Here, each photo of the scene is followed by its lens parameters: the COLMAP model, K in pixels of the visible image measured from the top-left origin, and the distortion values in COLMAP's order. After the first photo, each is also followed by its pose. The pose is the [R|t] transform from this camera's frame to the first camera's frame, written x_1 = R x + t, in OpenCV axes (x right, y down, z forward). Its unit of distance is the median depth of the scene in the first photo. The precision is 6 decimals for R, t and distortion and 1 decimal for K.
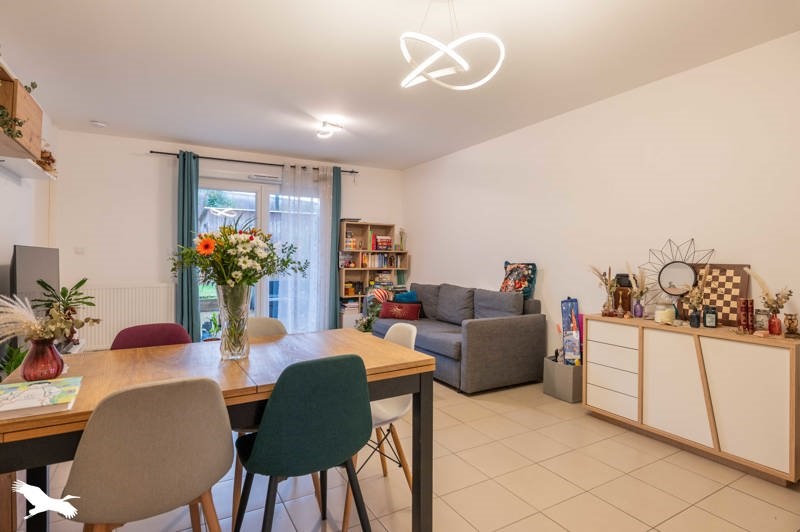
lens RADIAL K [[432.3, 0, 402.2], [0, 432.3, 262.0], [0, 0, 1]] dist [0.000134, 0.000279]
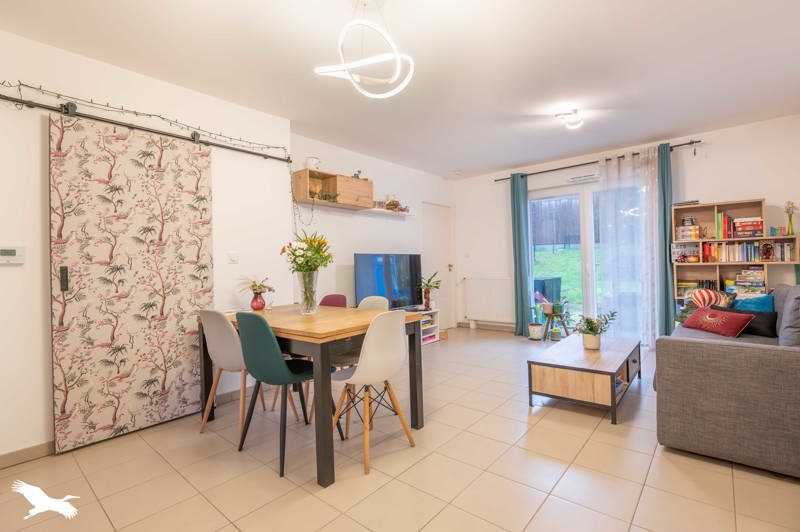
lens RADIAL K [[369.5, 0, 401.5], [0, 369.5, 261.9], [0, 0, 1]] dist [-0.001271, -0.000141]
pose [[0.345017, -0.022956, -0.938316, 0.341460], [0.017032, 0.999689, -0.018195, 0.015289], [0.938442, -0.009704, 0.345300, 0.262421]]
